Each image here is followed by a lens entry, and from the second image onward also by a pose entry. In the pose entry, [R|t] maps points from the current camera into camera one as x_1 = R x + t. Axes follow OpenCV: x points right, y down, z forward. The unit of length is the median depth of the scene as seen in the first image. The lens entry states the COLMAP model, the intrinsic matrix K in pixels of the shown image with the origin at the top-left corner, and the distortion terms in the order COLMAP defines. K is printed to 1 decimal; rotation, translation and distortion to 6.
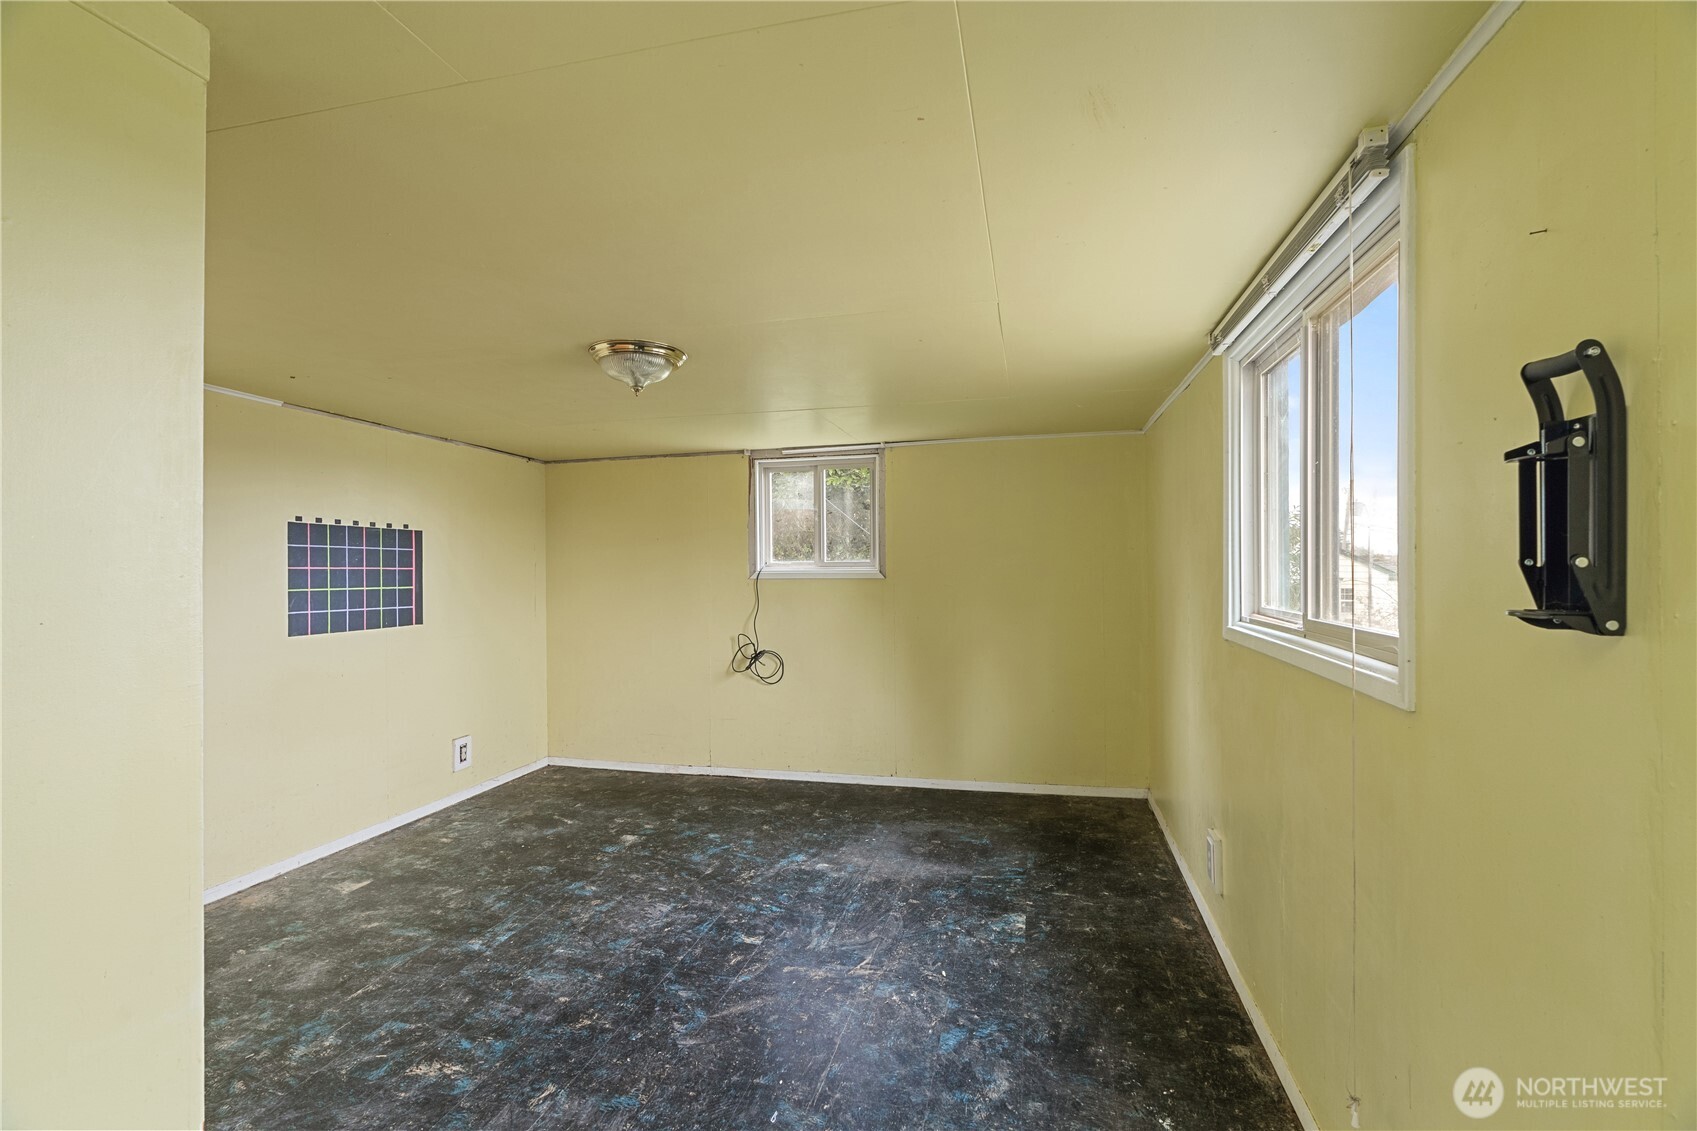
lens RADIAL K [[764.5, 0, 844.6], [0, 764.5, 570.7], [0, 0, 1]] dist [-0.001826, 0.000038]
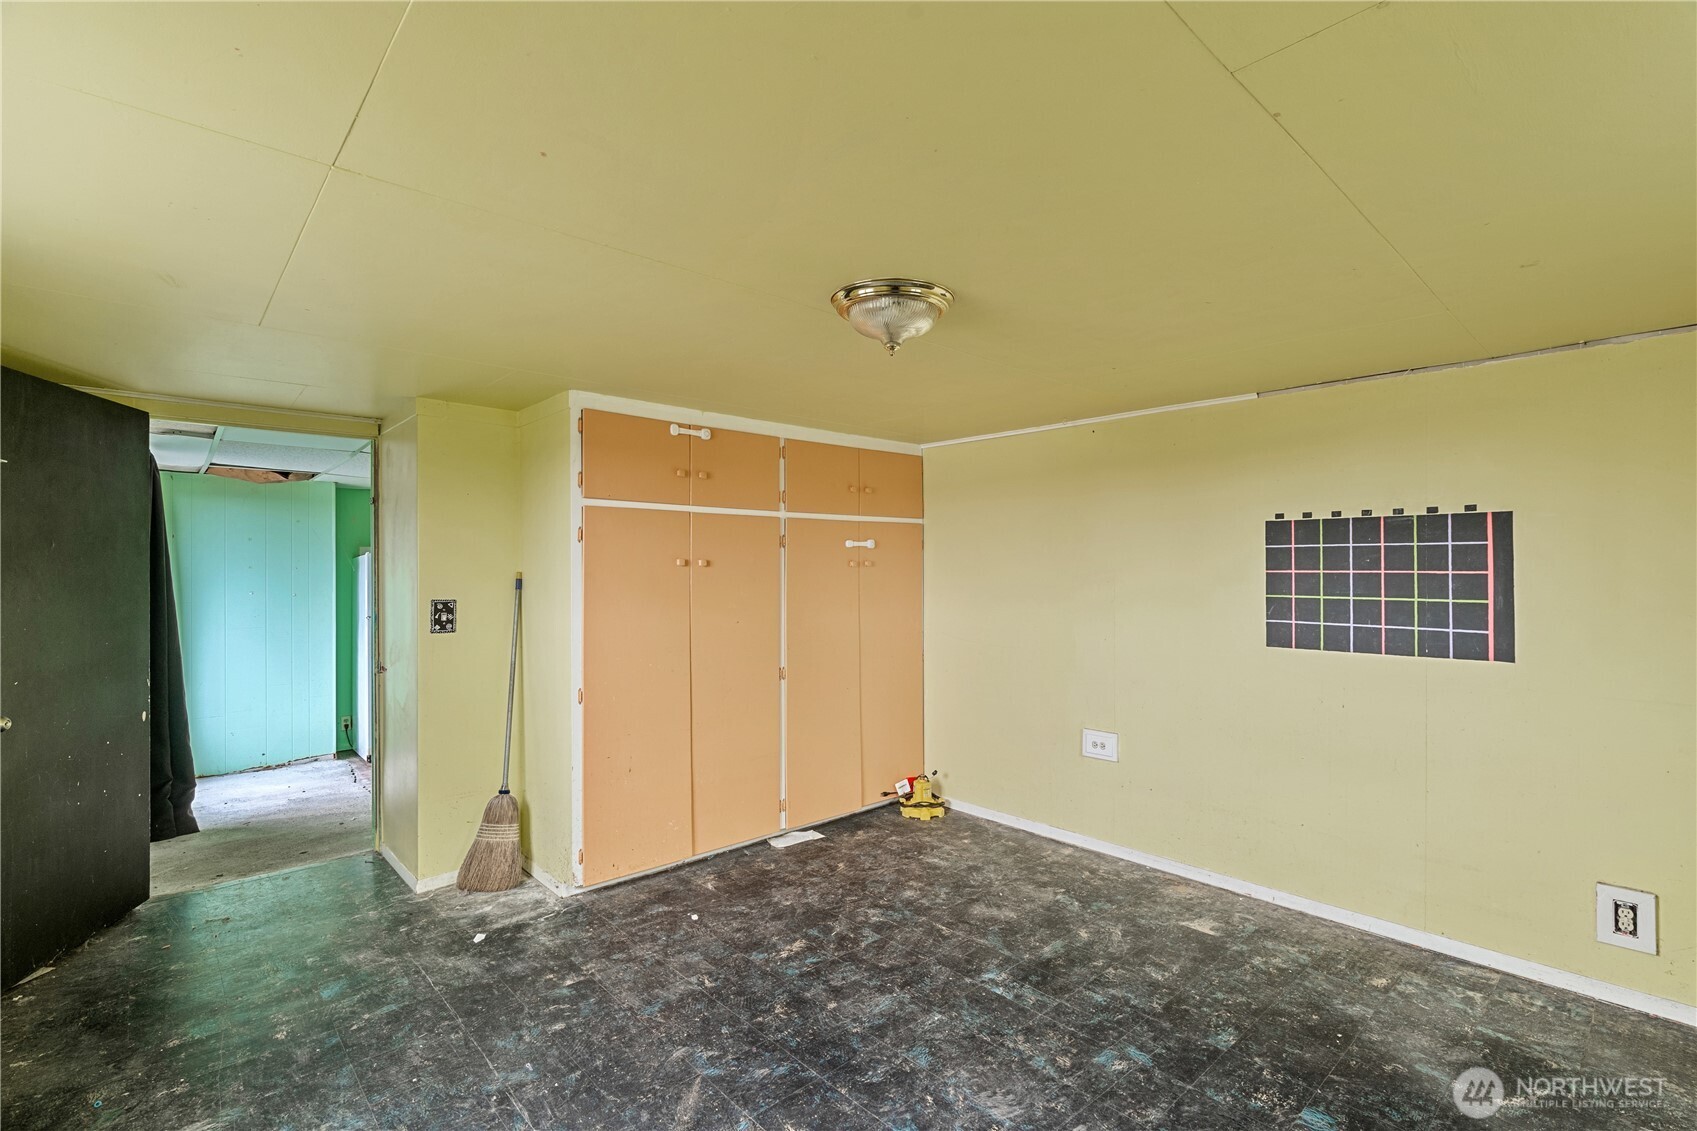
lens RADIAL K [[764.5, 0, 844.6], [0, 764.5, 570.7], [0, 0, 1]] dist [-0.001826, 0.000038]
pose [[-0.550810, 0.006038, -0.834609, 0.335018], [0.003239, 0.999982, 0.005097, -0.011439], [0.834624, 0.000104, -0.550820, 1.146165]]
